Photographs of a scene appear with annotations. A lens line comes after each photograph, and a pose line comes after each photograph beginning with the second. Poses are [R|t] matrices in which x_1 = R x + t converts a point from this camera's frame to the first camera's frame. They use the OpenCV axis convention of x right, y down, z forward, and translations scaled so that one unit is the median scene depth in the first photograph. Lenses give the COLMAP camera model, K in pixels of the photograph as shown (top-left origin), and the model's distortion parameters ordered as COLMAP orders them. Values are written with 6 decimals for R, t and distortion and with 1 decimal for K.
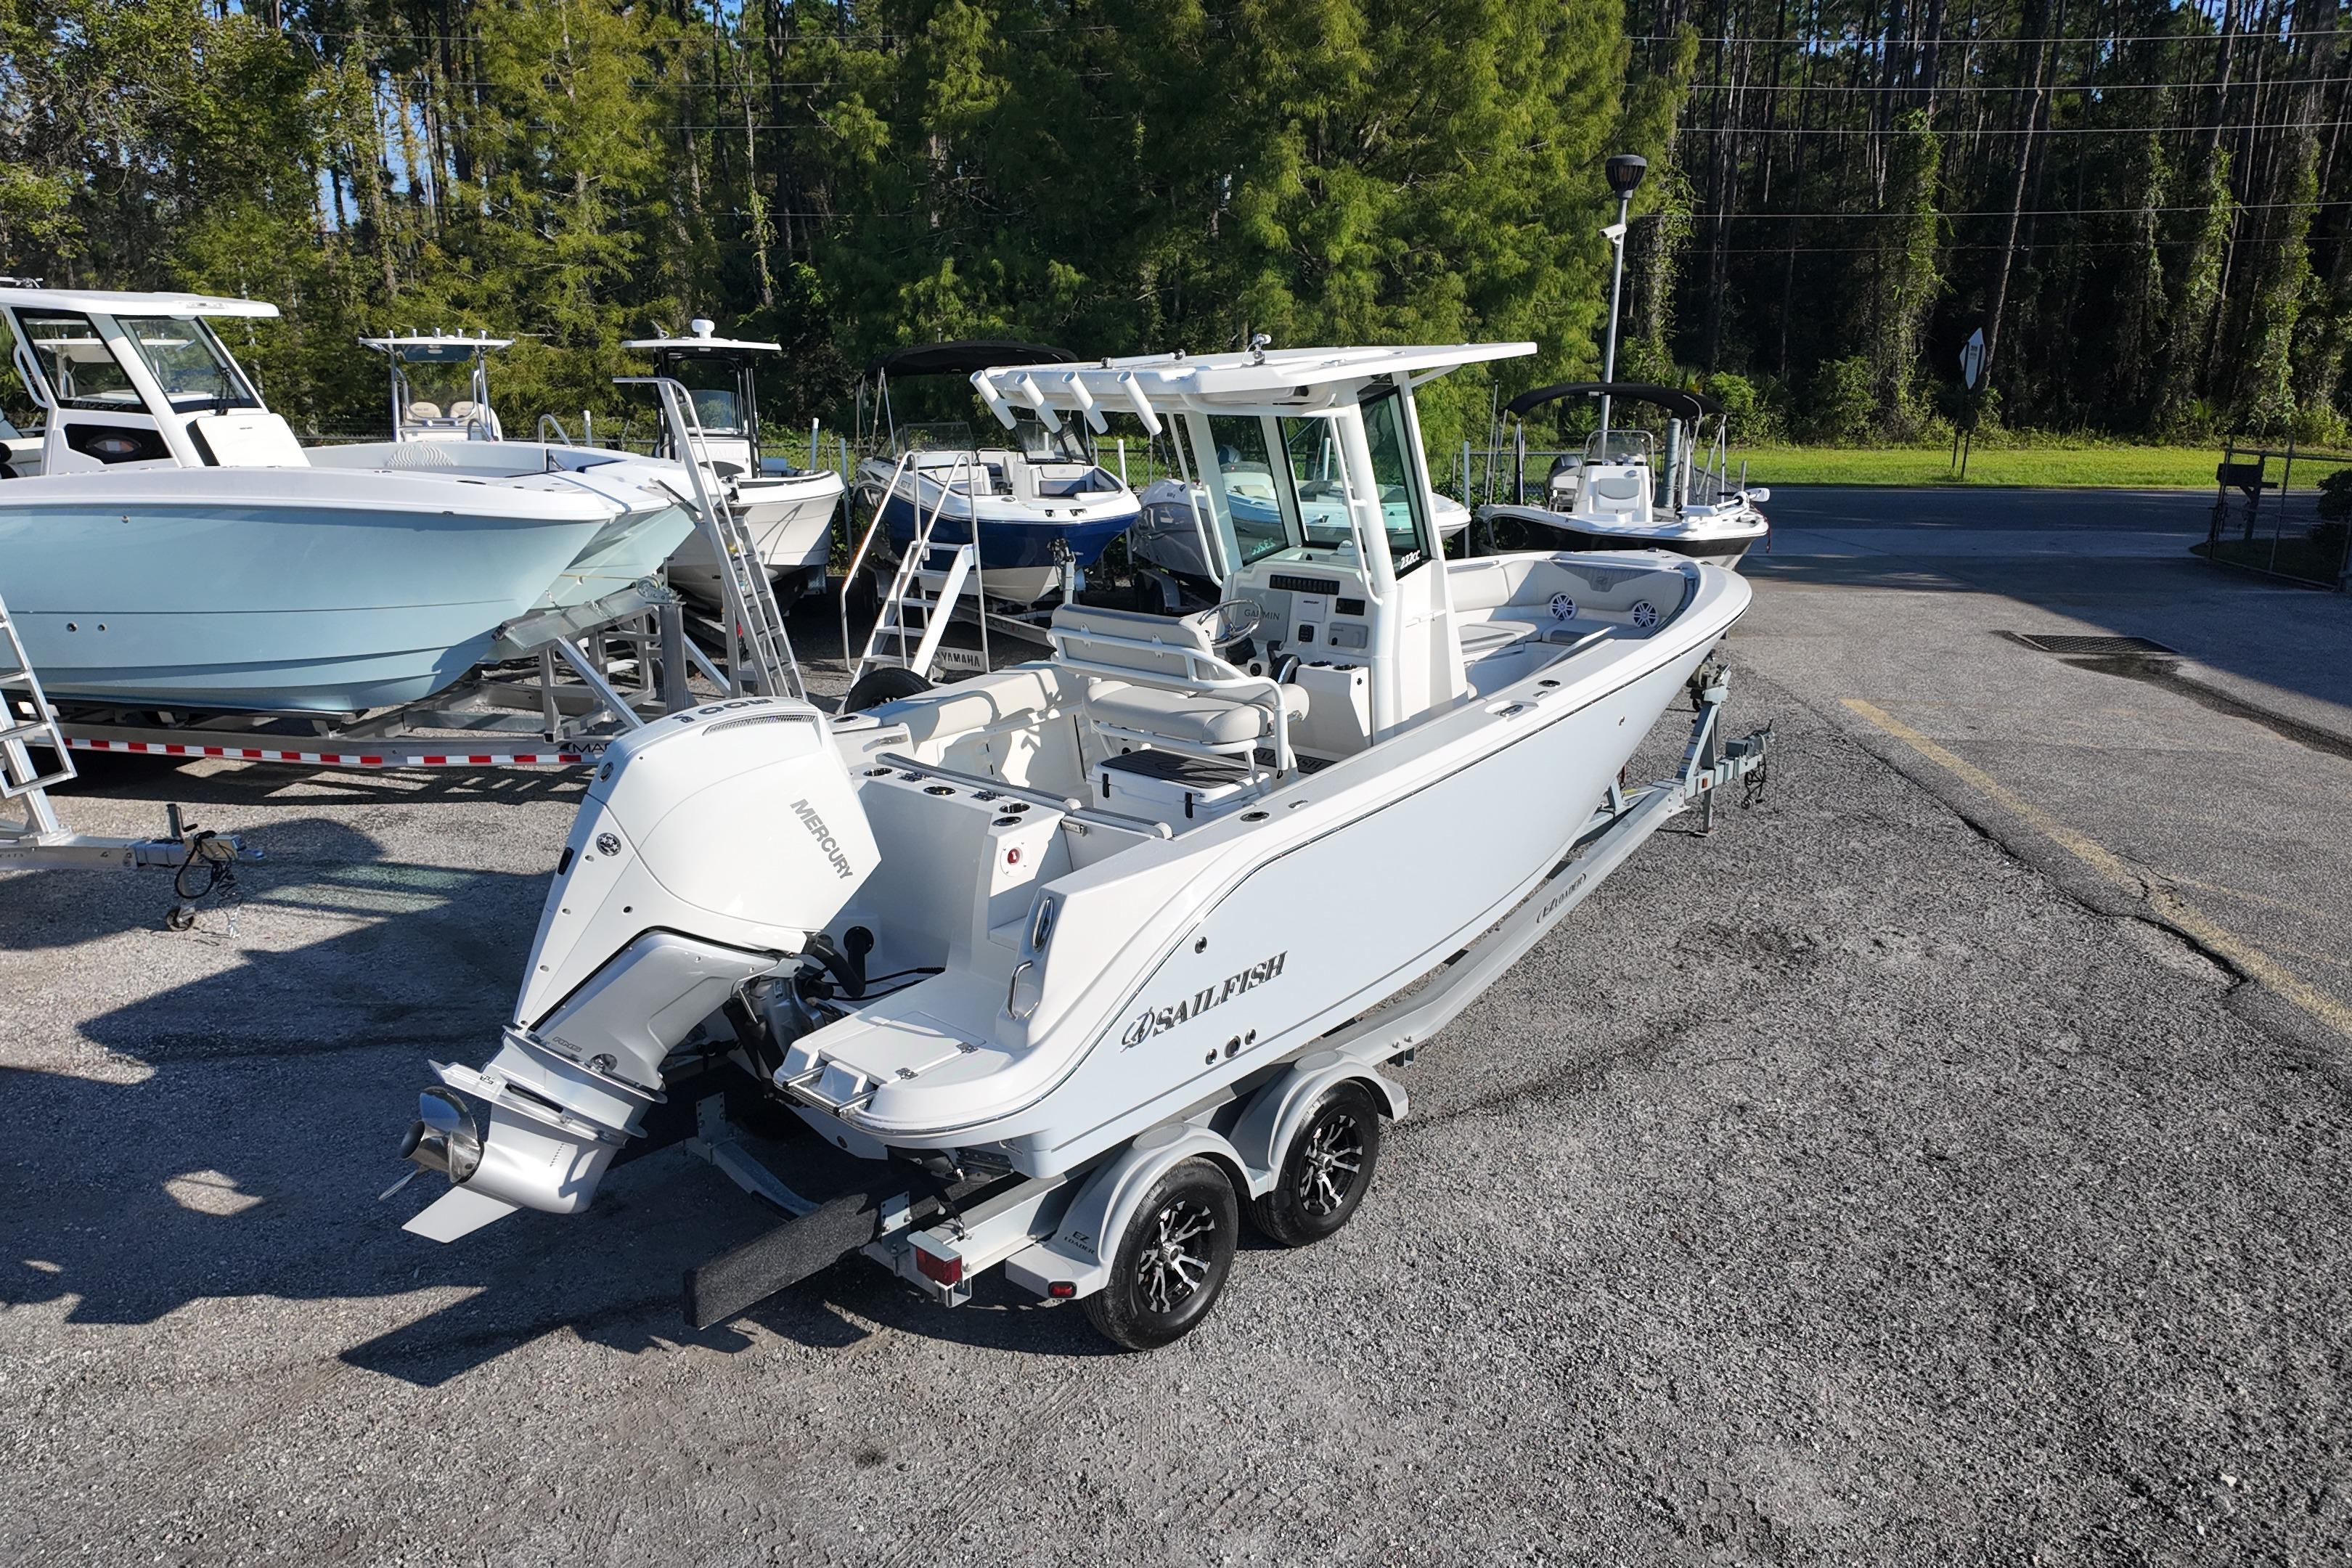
lens RADIAL K [[1636.2, 0, 1183.0], [0, 1636.2, 775.3], [0, 0, 1]] dist [0.042089, -0.046321]
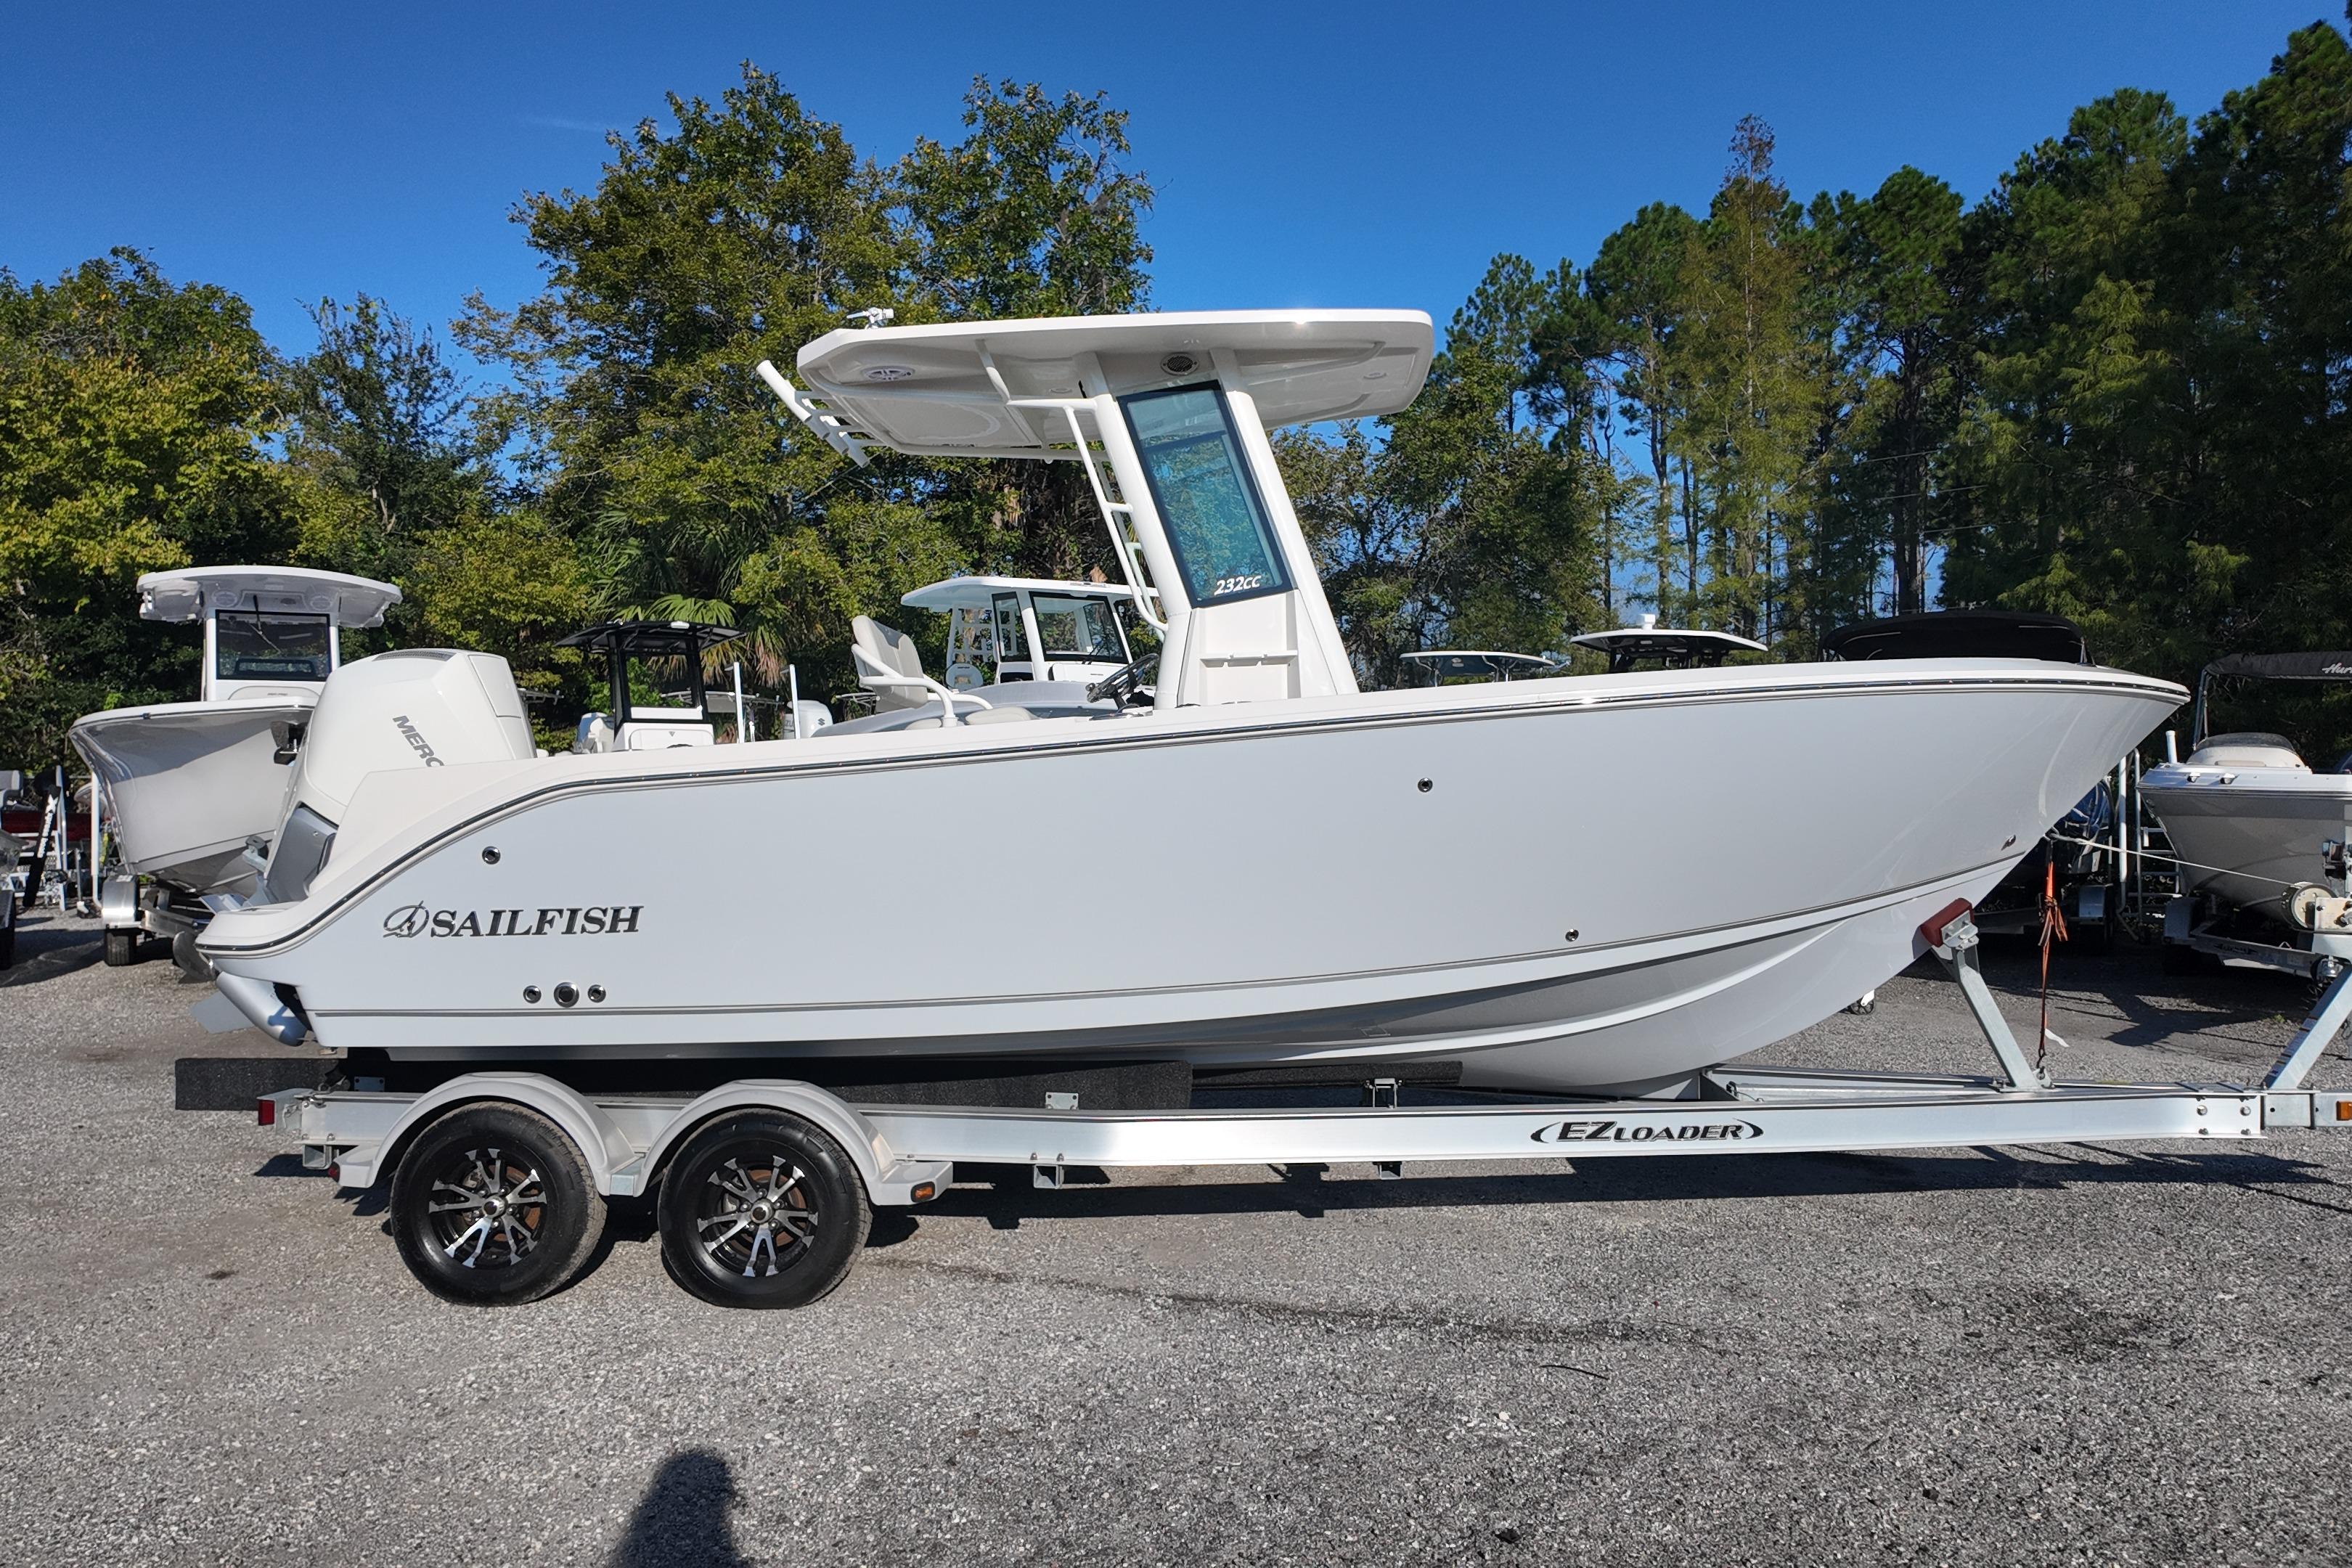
lens RADIAL K [[1636.2, 0, 1179.1], [0, 1636.2, 781.8], [0, 0, 1]] dist [0.042089, -0.046321]
pose [[0.625547, 0.001128, -0.780186, 0.494741], [-0.202747, 0.965878, -0.161165, 0.065223], [0.753382, 0.258996, 0.604431, 0.335871]]
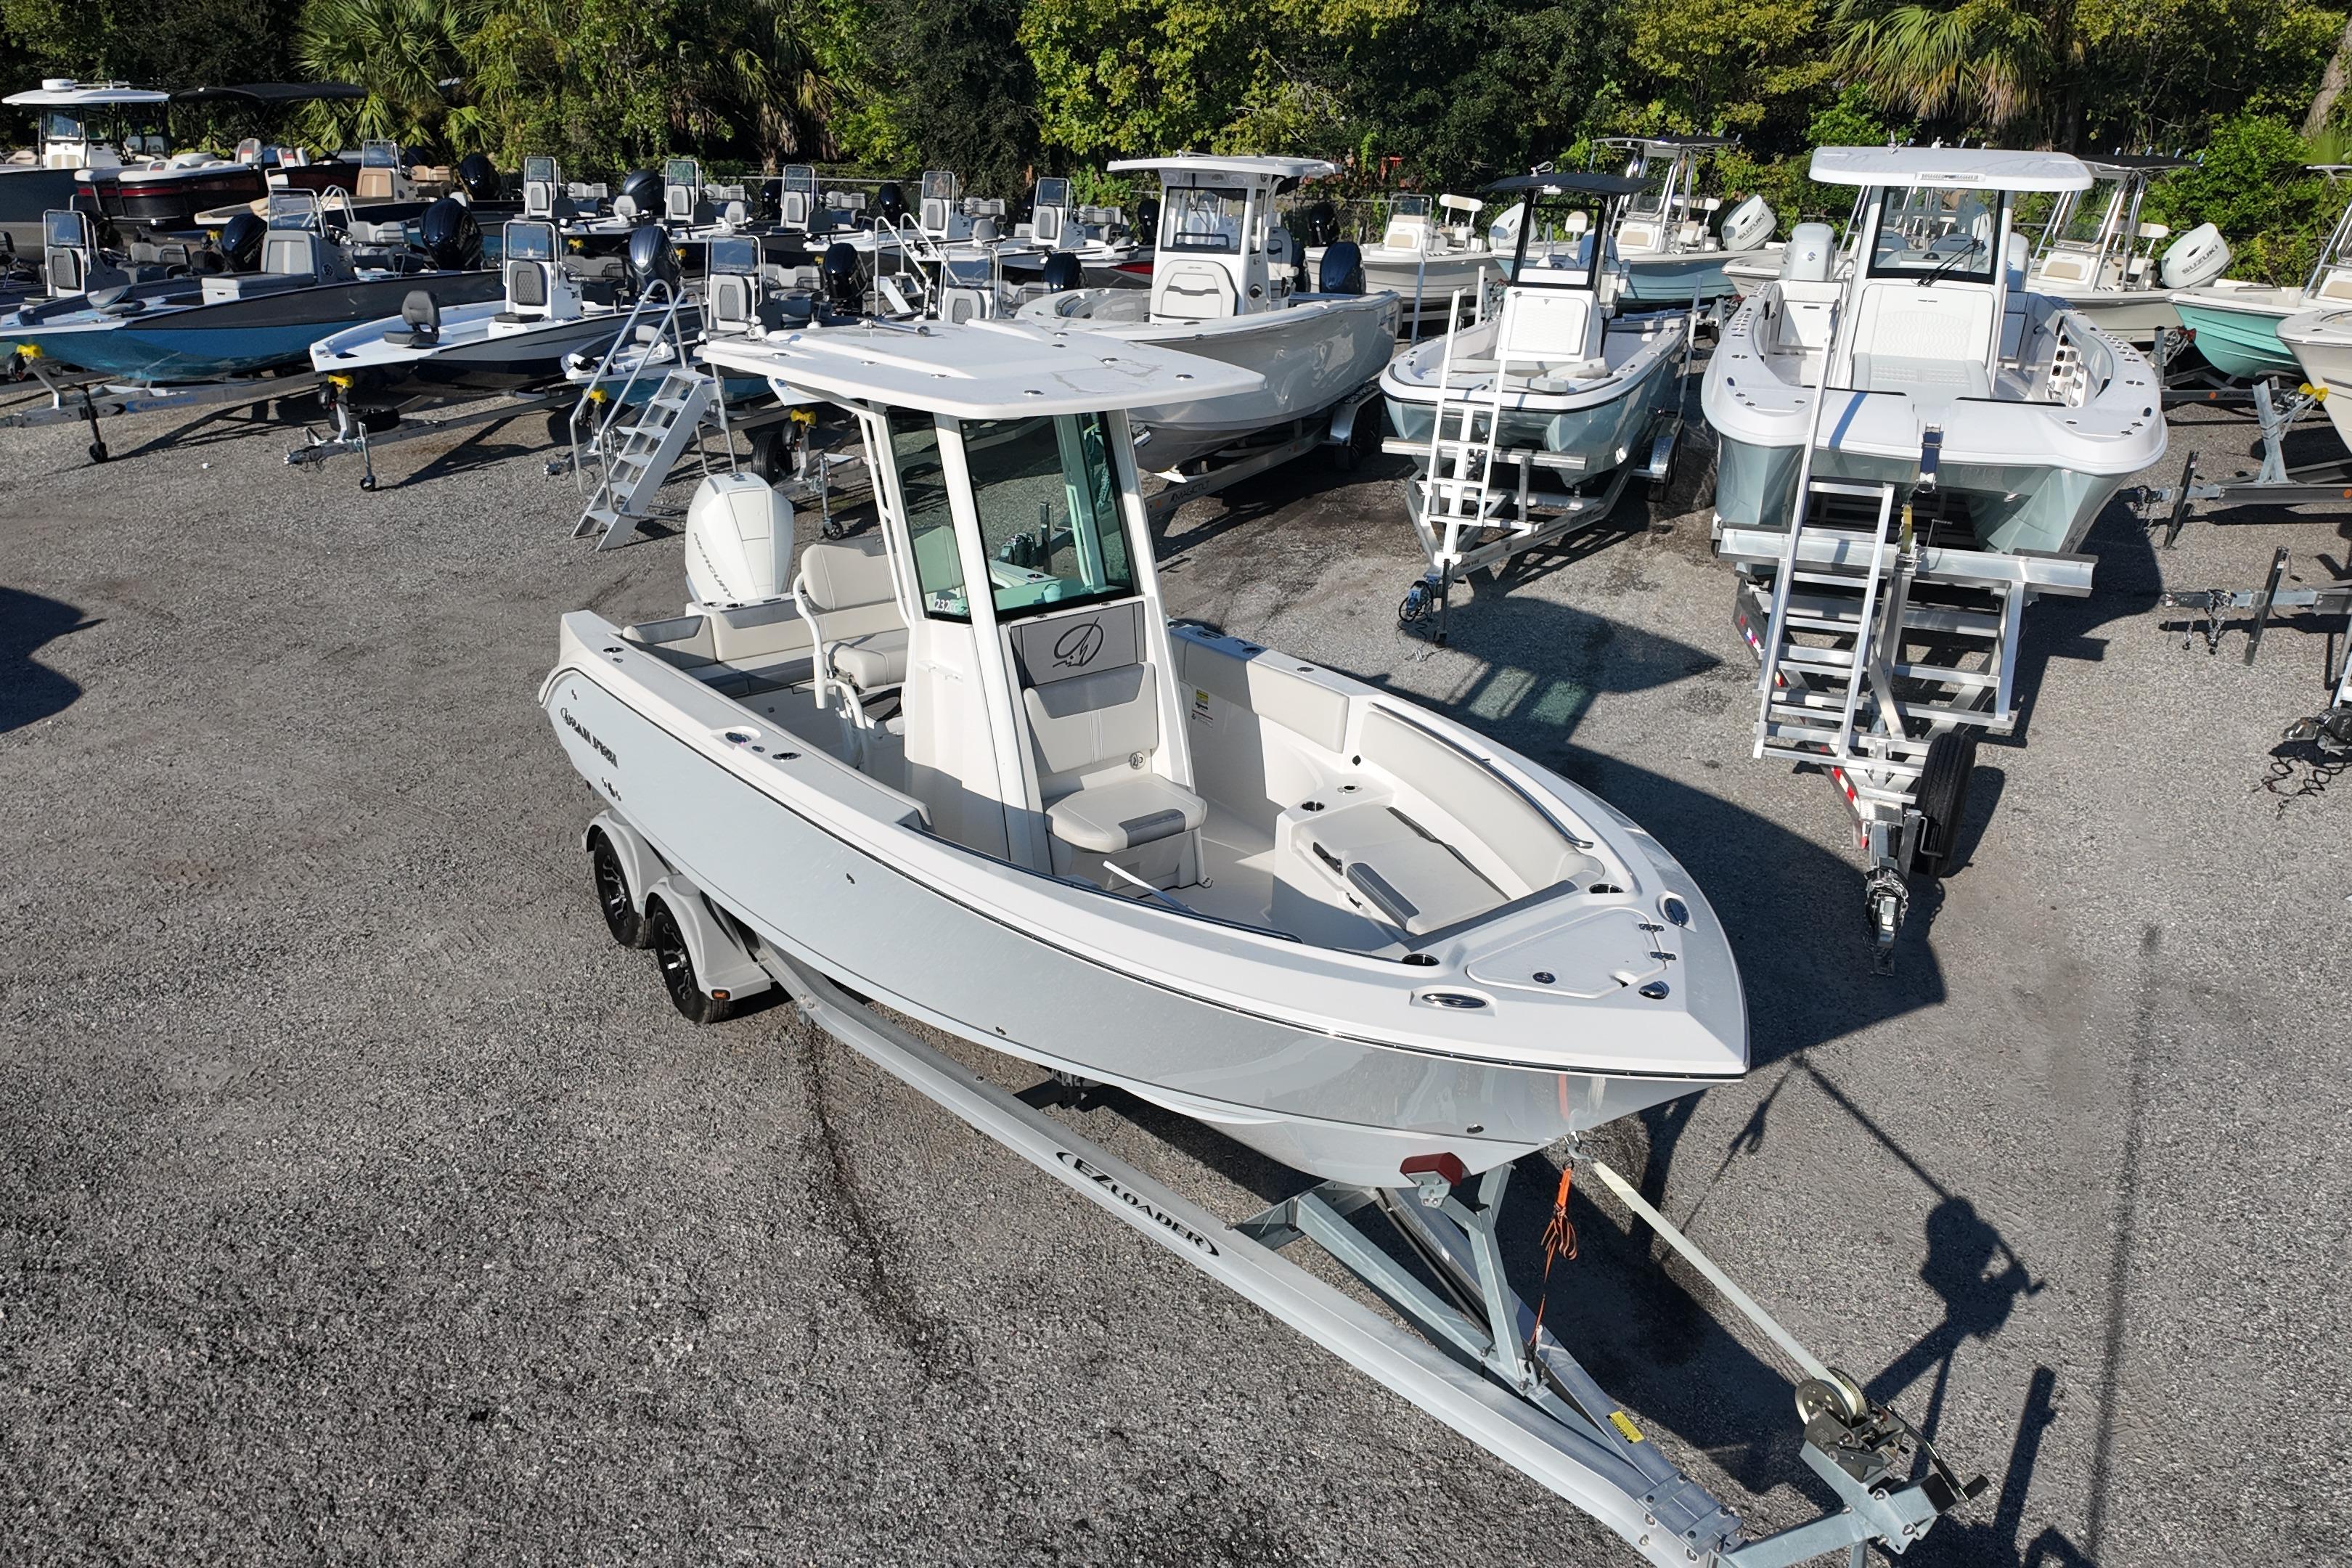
lens RADIAL K [[1636.2, 0, 1178.4], [0, 1636.2, 785.1], [0, 0, 1]] dist [0.042089, -0.046321]
pose [[-0.206530, 0.402990, -0.891597, 0.619377], [-0.264408, 0.854352, 0.447404, -0.315082], [0.942037, 0.328148, -0.069896, 0.795775]]
